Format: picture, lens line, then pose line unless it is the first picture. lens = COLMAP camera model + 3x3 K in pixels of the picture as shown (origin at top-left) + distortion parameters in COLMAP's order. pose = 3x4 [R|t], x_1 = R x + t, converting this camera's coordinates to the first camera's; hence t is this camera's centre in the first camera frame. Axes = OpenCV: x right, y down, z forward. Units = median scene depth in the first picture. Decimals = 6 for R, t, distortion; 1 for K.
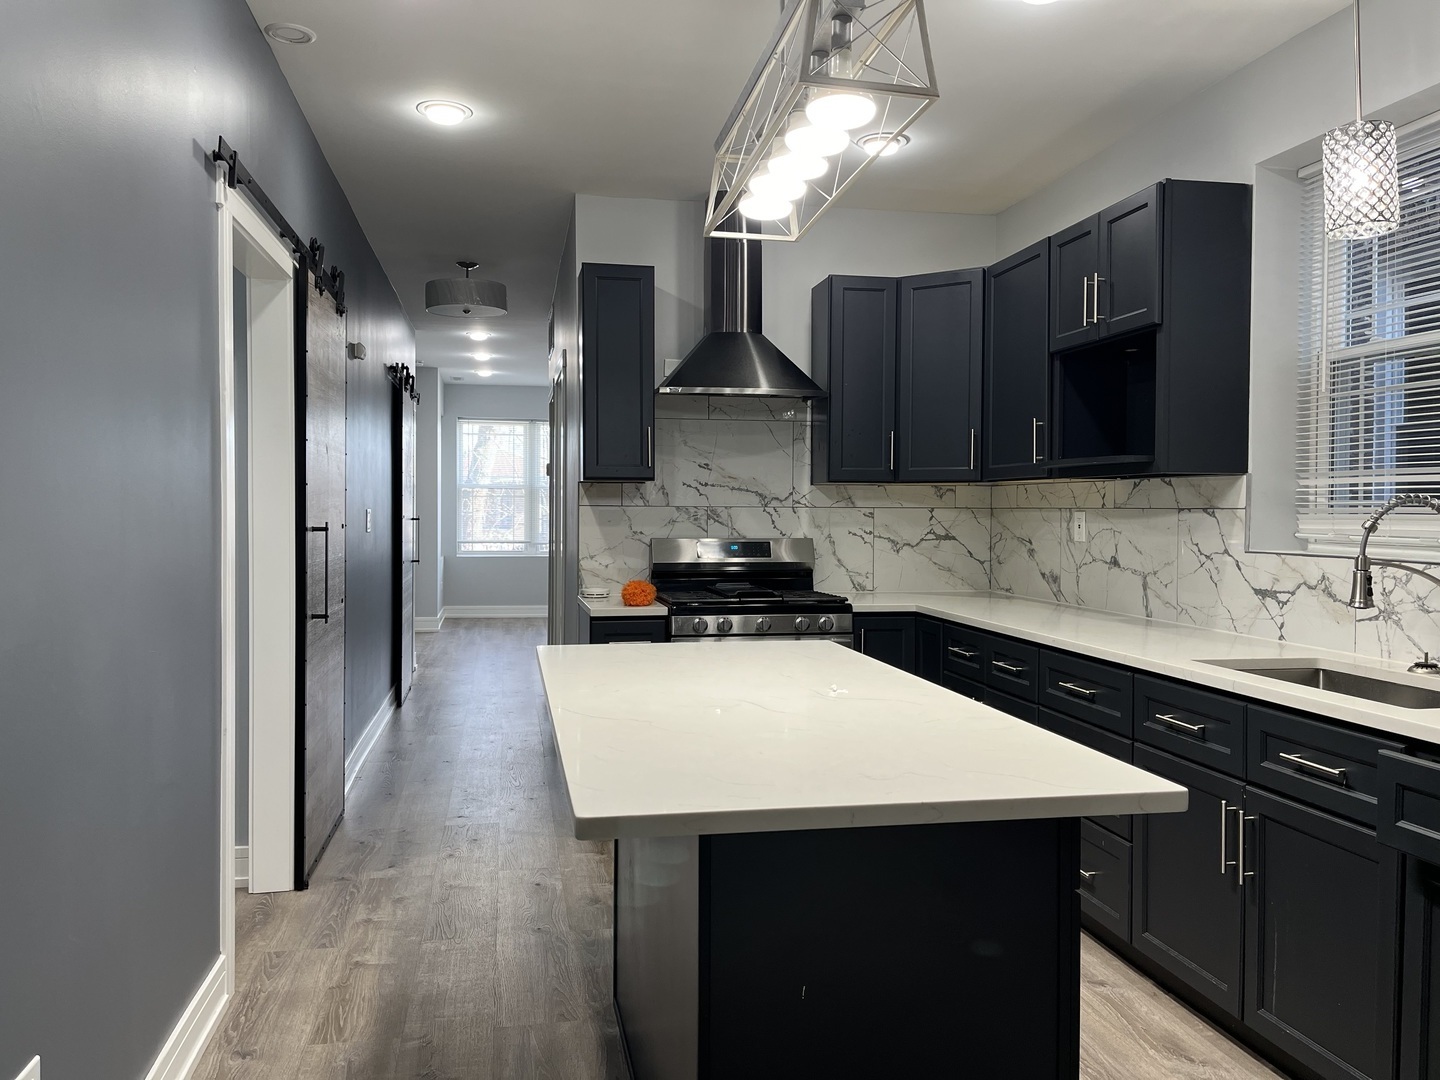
lens RADIAL K [[1089.9, 0, 715.7], [0, 1089.9, 536.6], [0, 0, 1]] dist [0.033924, -0.036521]
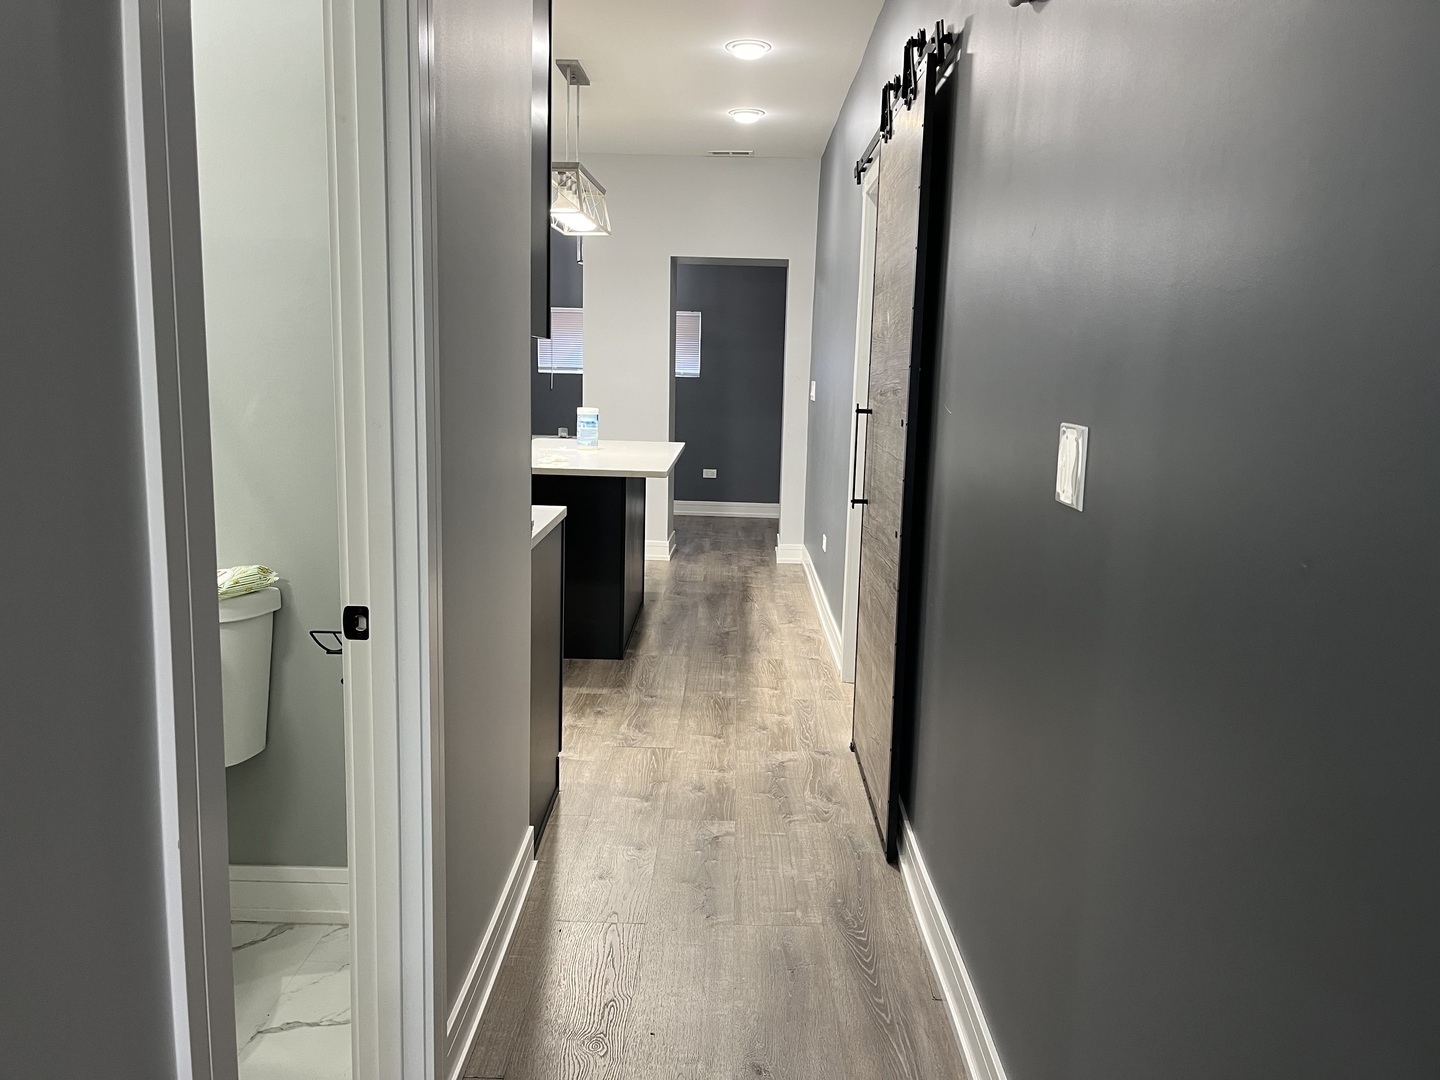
lens RADIAL K [[1089.9, 0, 721.7], [0, 1089.9, 539.6], [0, 0, 1]] dist [0.033924, -0.036521]
pose [[-0.978517, -0.065867, 0.195359, -0.573124], [-0.029277, 0.982383, 0.184574, -0.091865], [-0.204075, 0.174889, -0.963207, 2.599616]]
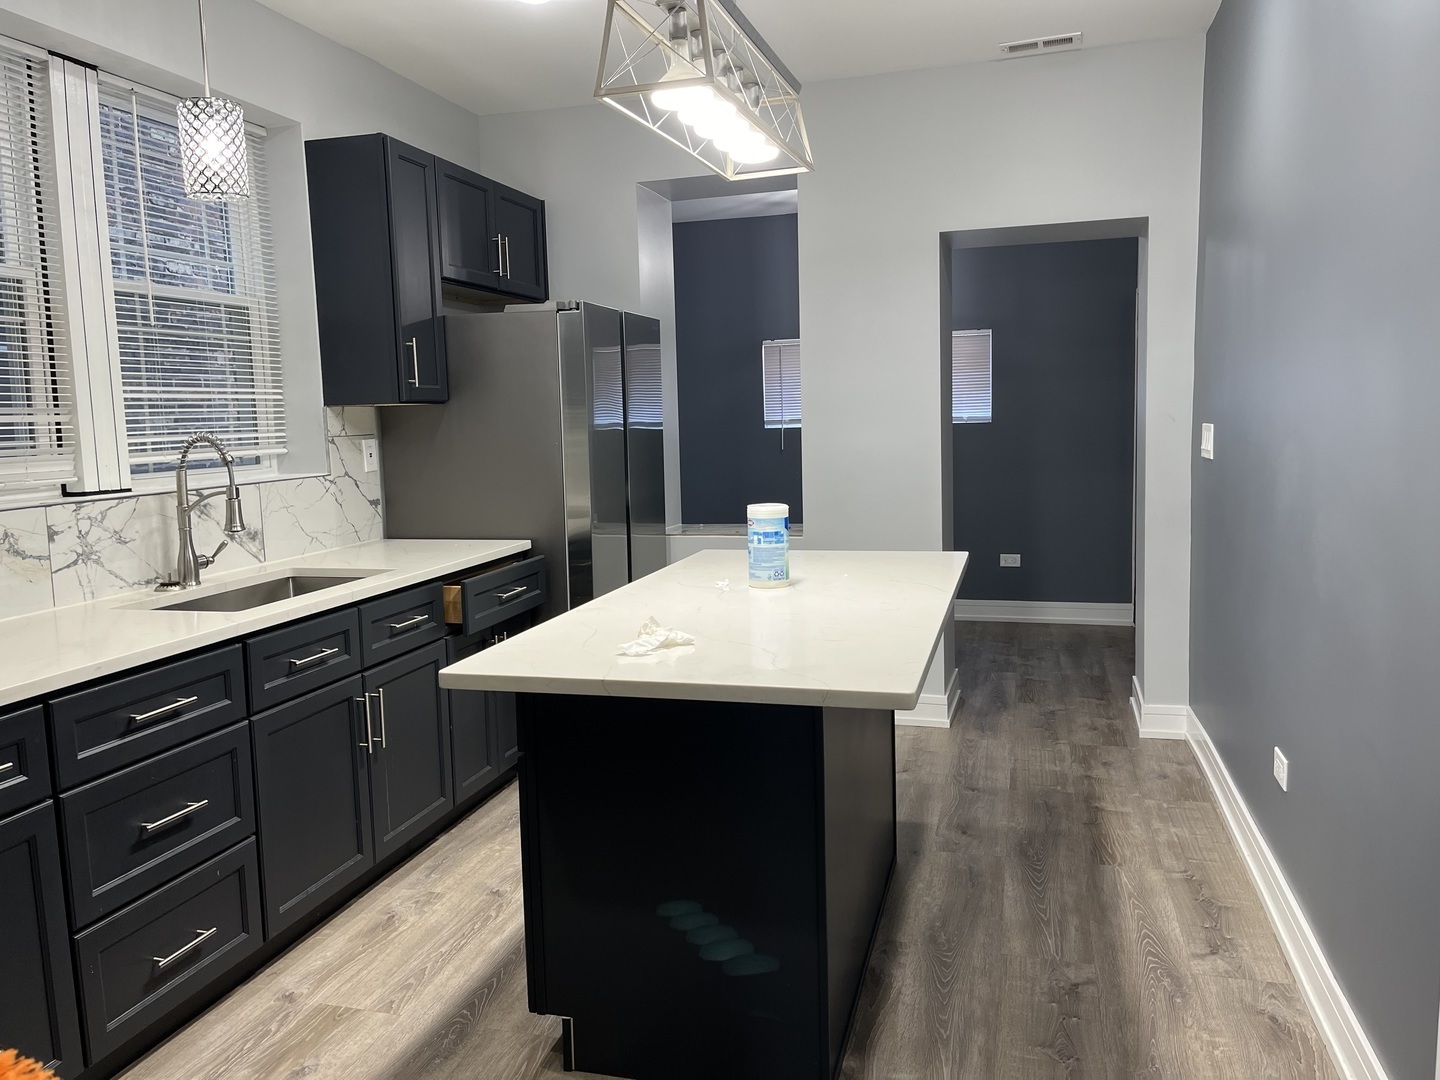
lens RADIAL K [[1089.9, 0, 710.3], [0, 1089.9, 533.8], [0, 0, 1]] dist [0.033924, -0.036521]
pose [[-0.890313, -0.032499, 0.454188, -0.344436], [0.034102, 0.989890, 0.137680, -0.067208], [-0.454070, 0.138067, -0.880203, 1.625513]]
